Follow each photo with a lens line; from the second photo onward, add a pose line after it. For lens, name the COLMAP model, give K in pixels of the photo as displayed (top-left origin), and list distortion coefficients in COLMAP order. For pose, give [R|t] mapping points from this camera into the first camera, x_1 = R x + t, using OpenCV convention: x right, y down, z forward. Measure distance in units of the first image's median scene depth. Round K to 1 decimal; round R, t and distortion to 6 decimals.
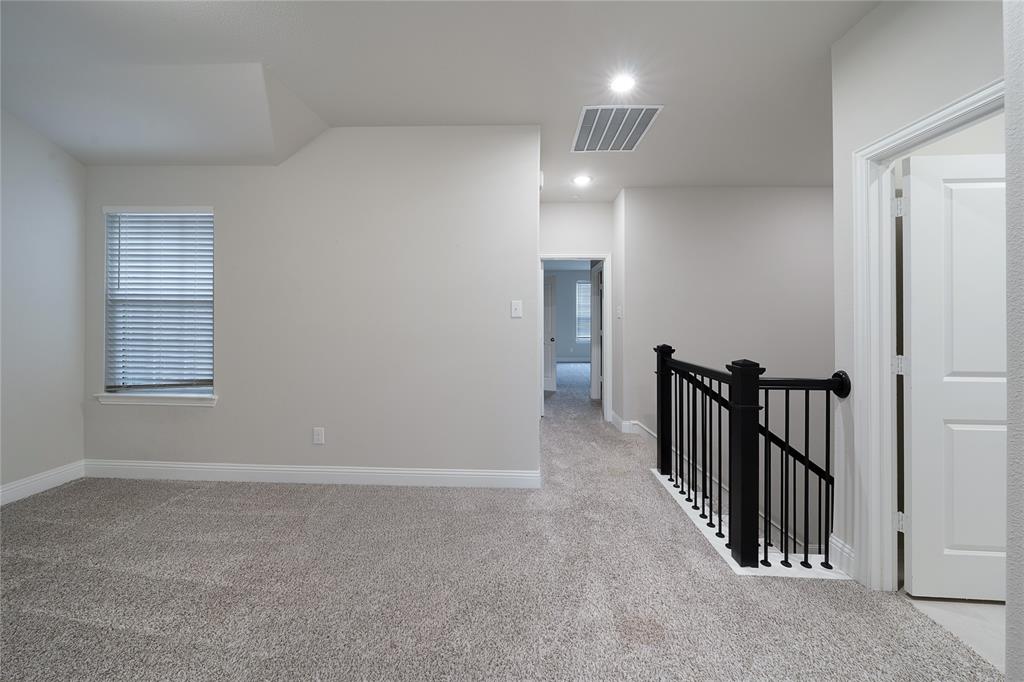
lens RADIAL K [[352.1, 0, 506.0], [0, 352.1, 323.9], [0, 0, 1]] dist [-0.002368, -0.000396]
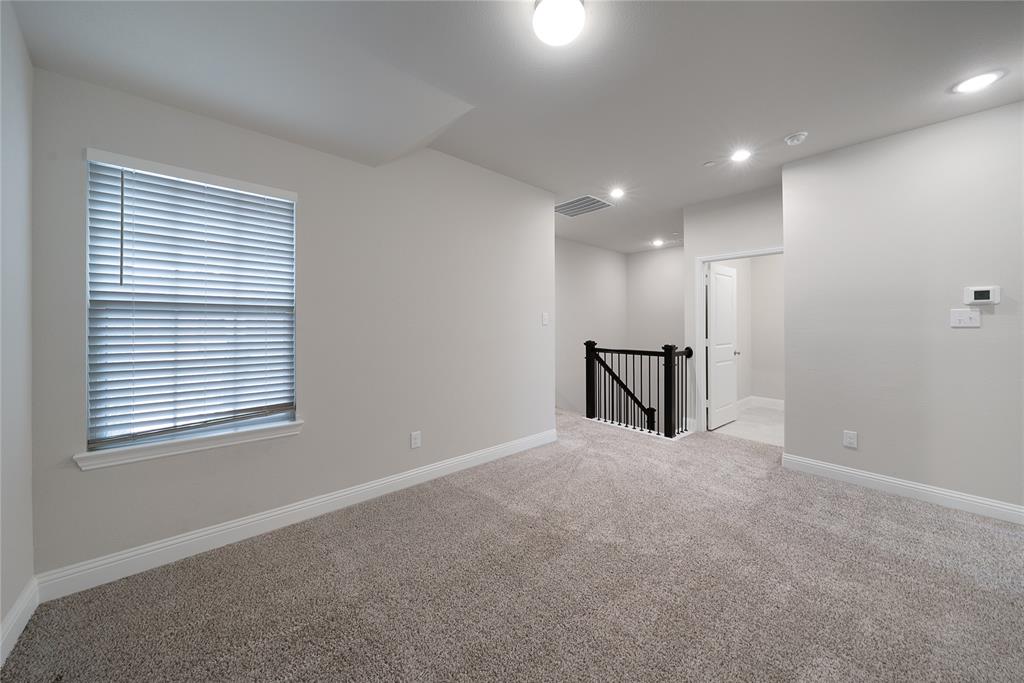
lens RADIAL K [[352.1, 0, 502.2], [0, 352.1, 332.1], [0, 0, 1]] dist [-0.002368, -0.000396]
pose [[0.739187, -0.021363, 0.673161, -1.024240], [0.012570, 0.999760, 0.017925, -0.015406], [-0.673383, -0.004788, 0.739279, 0.058657]]
